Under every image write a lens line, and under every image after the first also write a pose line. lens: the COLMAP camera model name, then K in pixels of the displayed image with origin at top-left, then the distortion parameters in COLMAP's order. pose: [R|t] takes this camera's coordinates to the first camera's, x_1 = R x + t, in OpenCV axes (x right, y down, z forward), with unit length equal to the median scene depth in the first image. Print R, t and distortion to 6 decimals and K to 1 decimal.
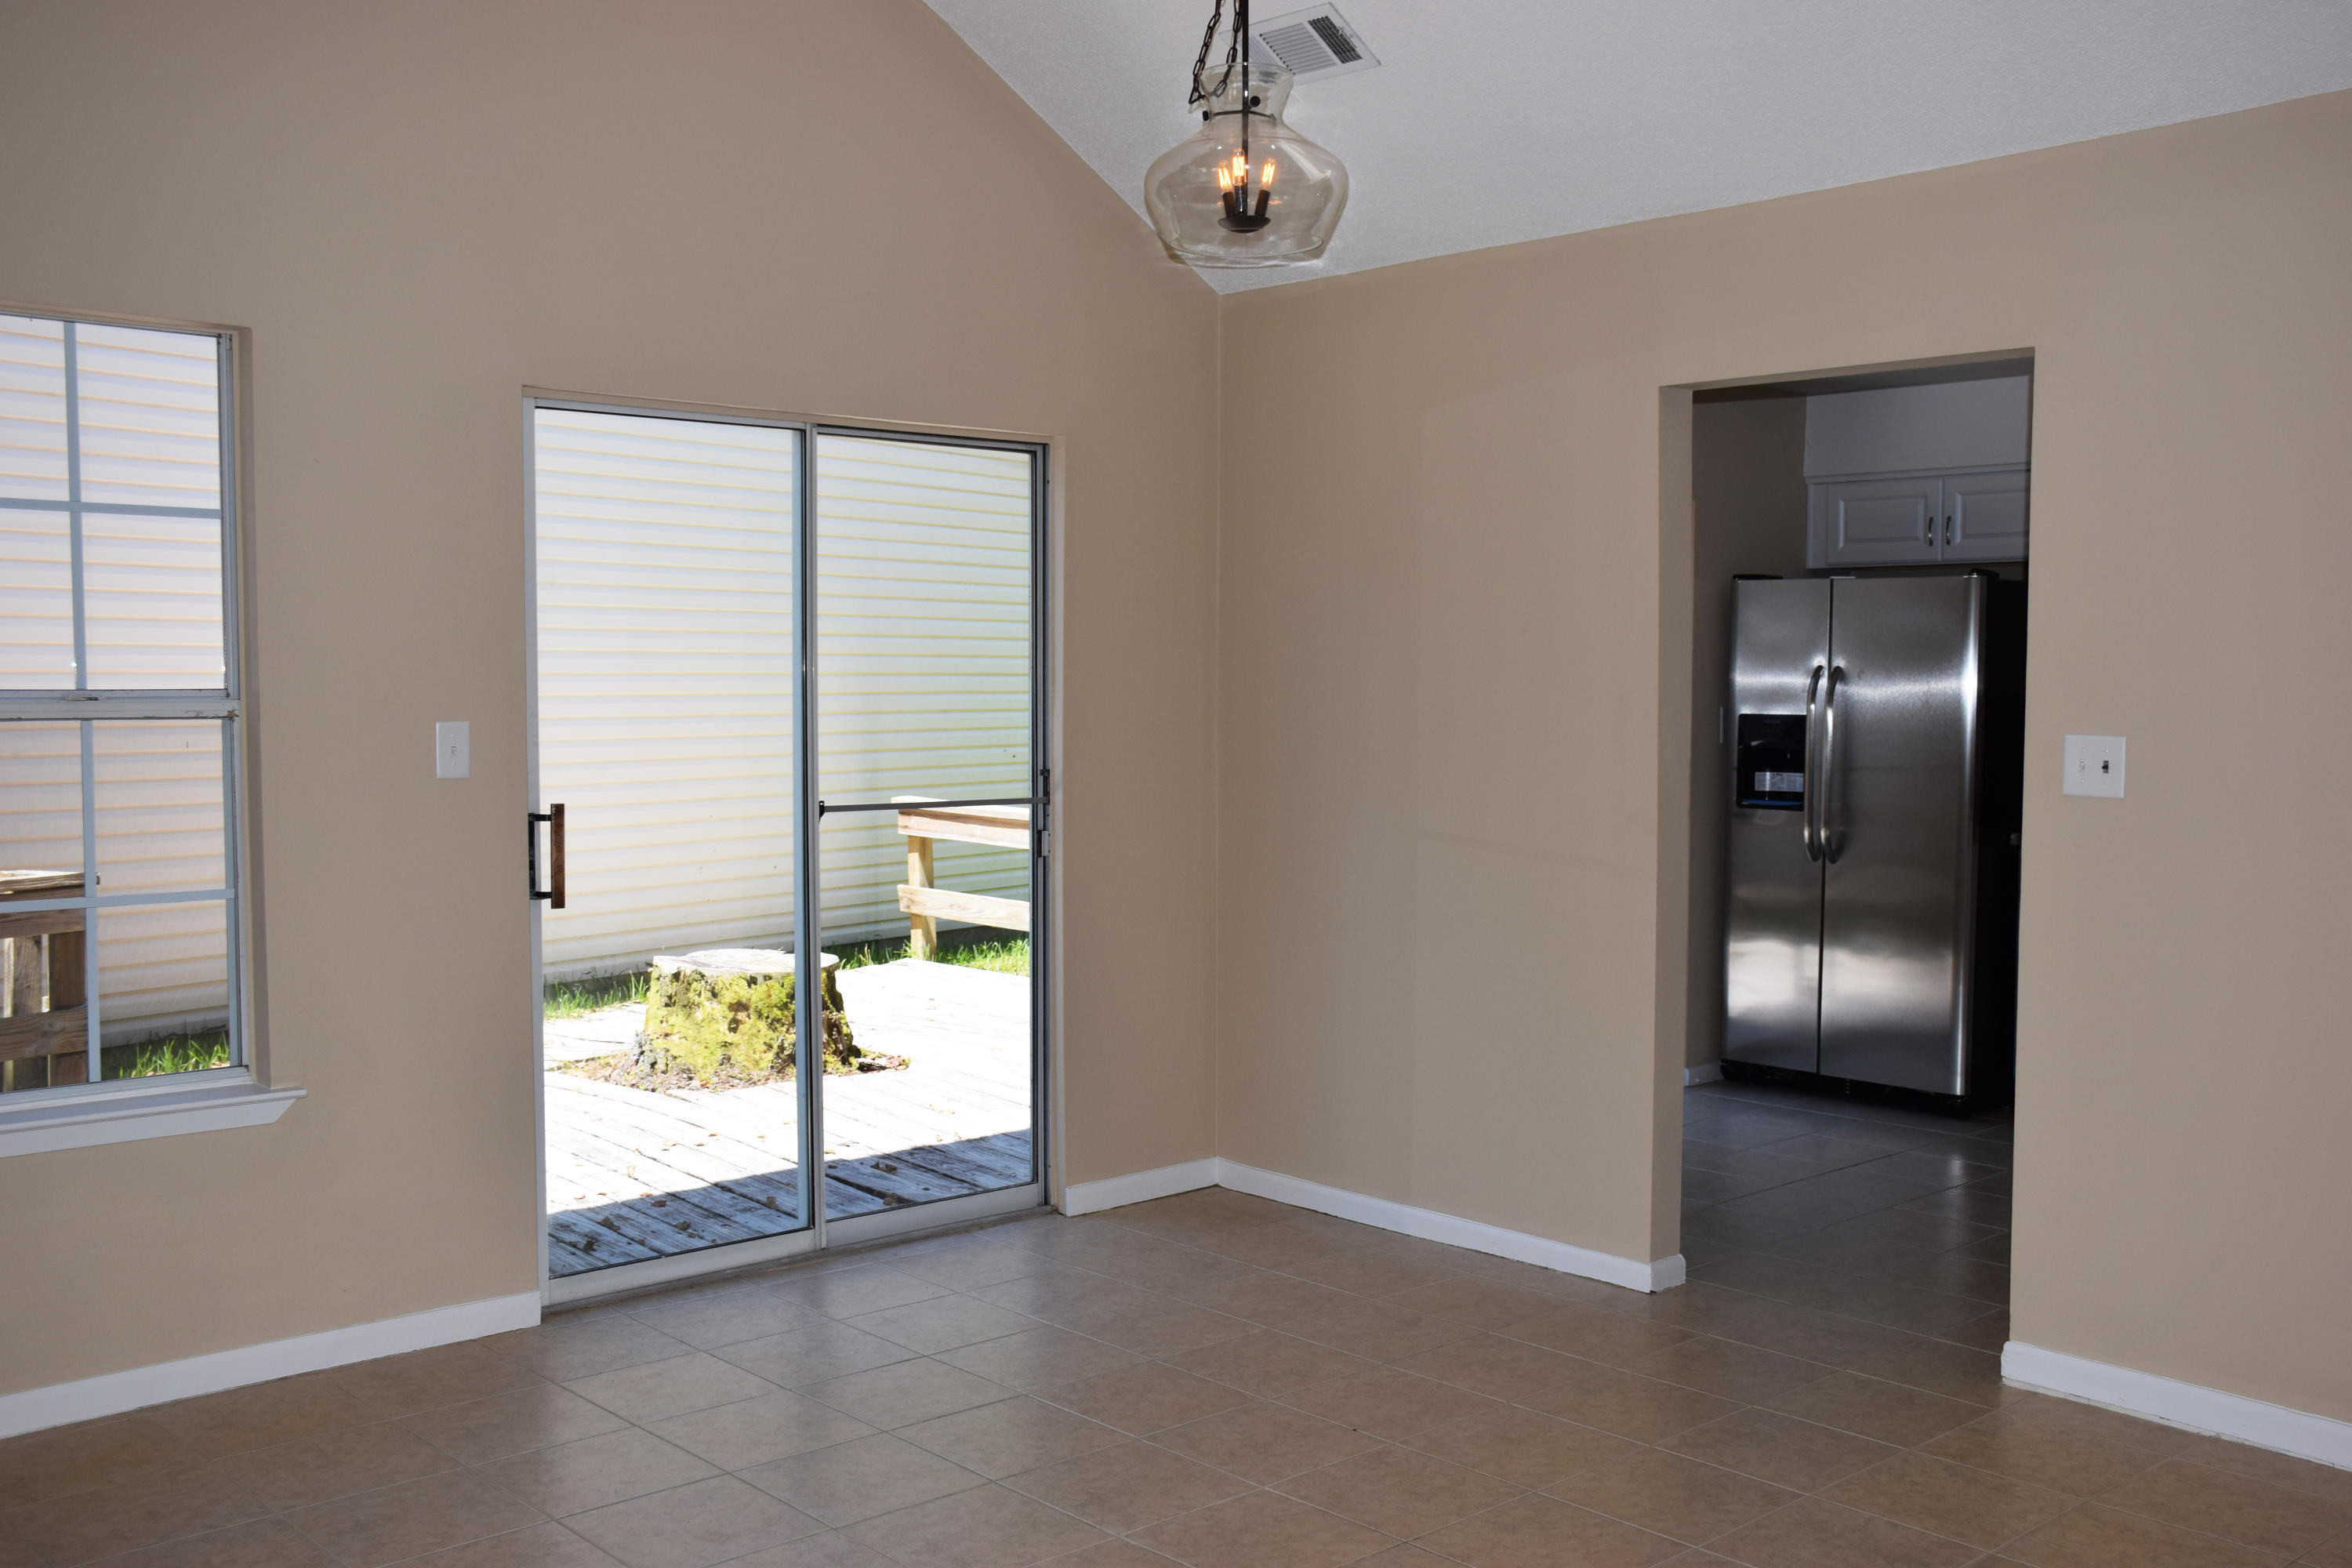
lens RADIAL K [[2217.1, 0, 1176.0], [0, 2217.1, 784.0], [0, 0, 1]] dist [0.006372, -0.002508]
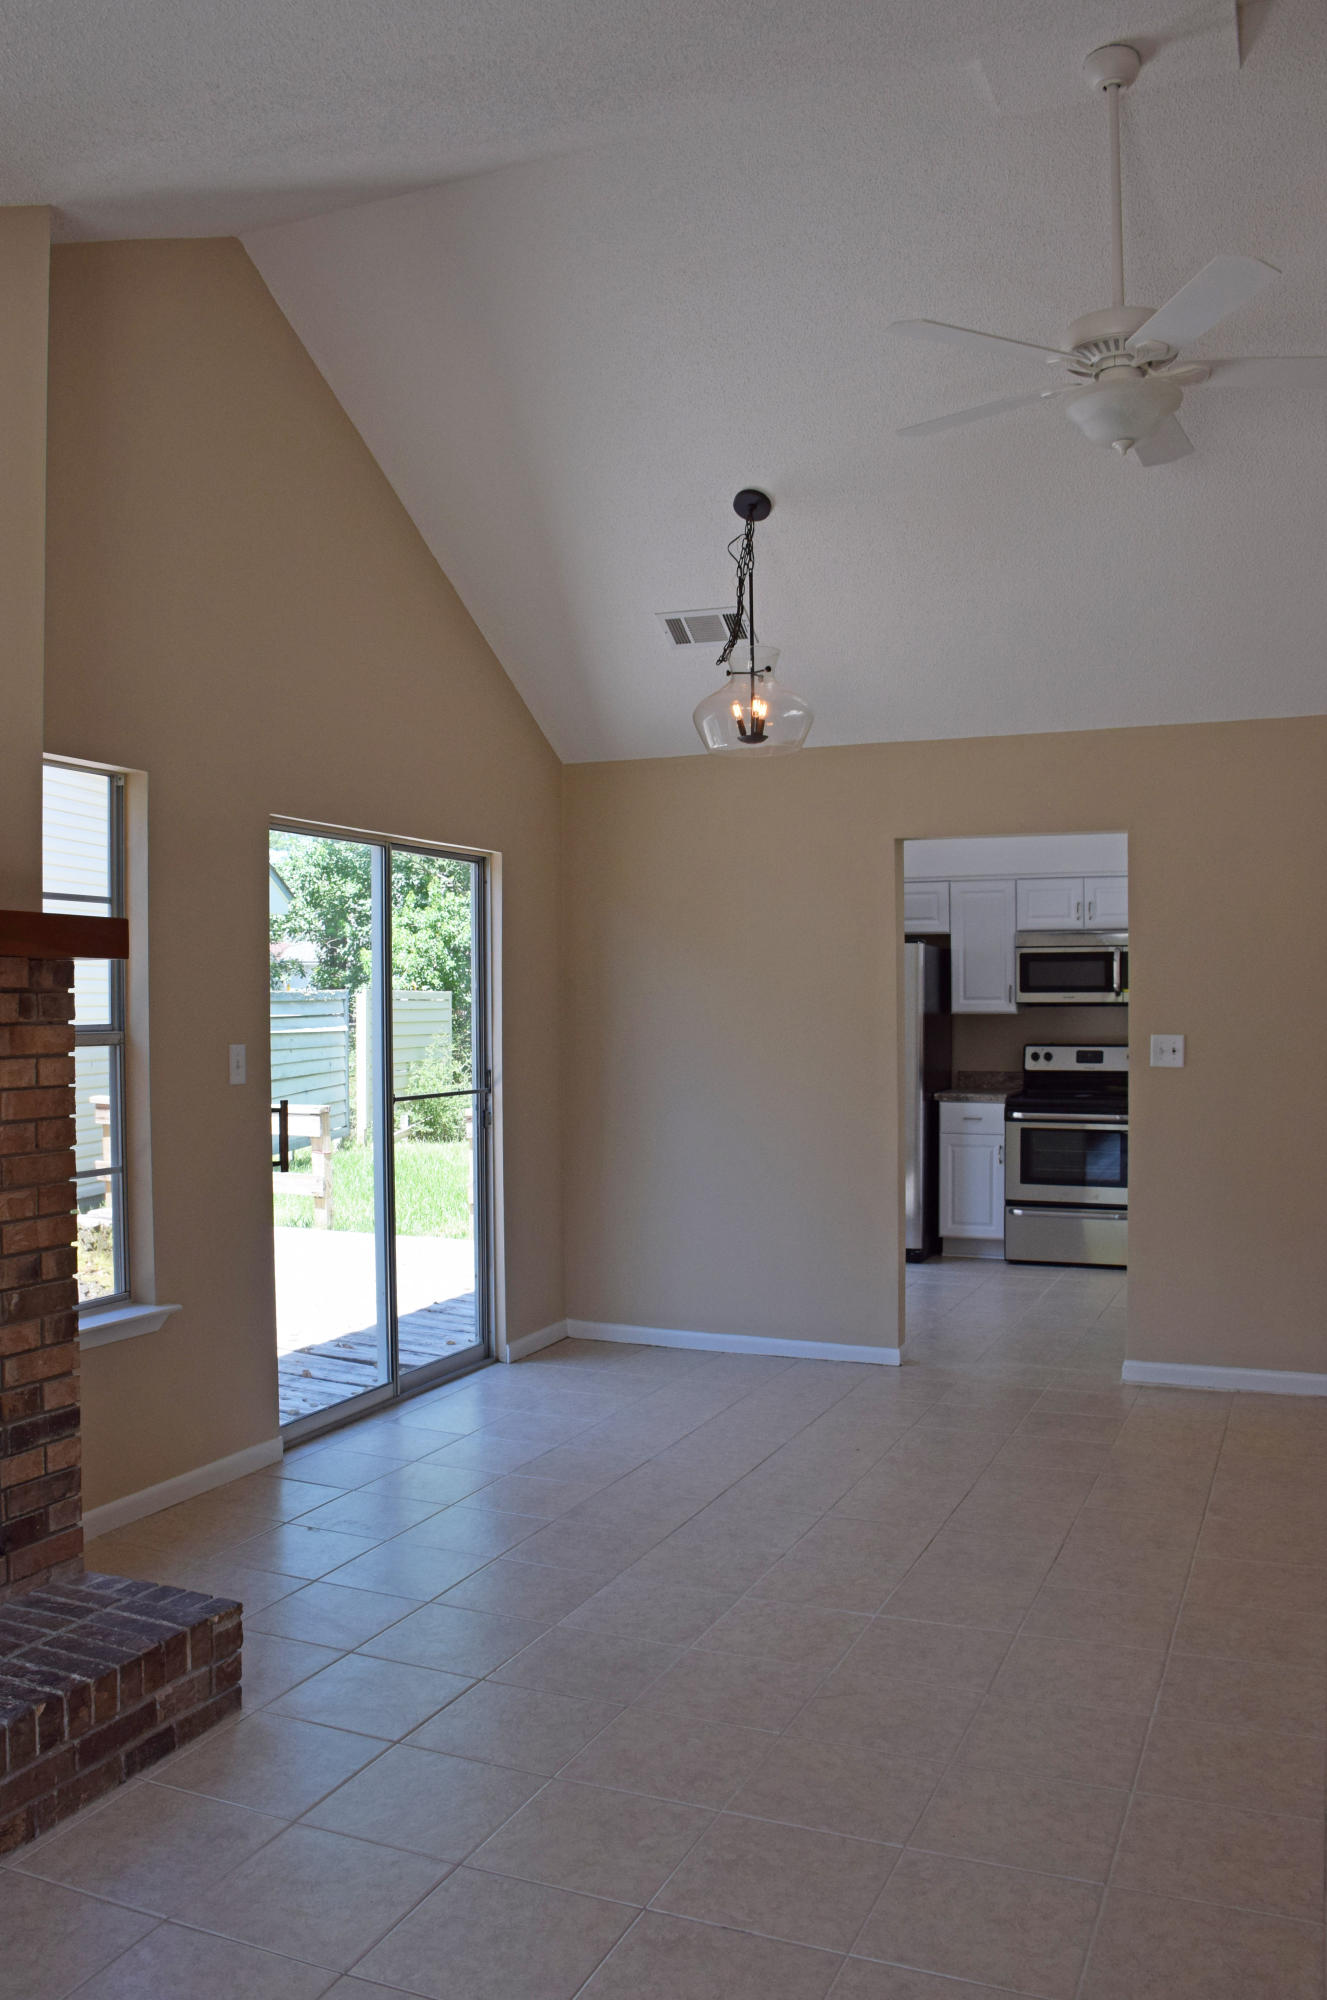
lens RADIAL K [[1562.3, 0, 663.3], [0, 1562.3, 1025.5], [0, 0, 1]] dist [-0.130828, 0.000120]
pose [[0.916189, -0.014977, 0.400467, -0.456372], [0.028817, 0.999177, -0.028561, -0.004240], [-0.399709, 0.037707, 0.915866, -0.033834]]
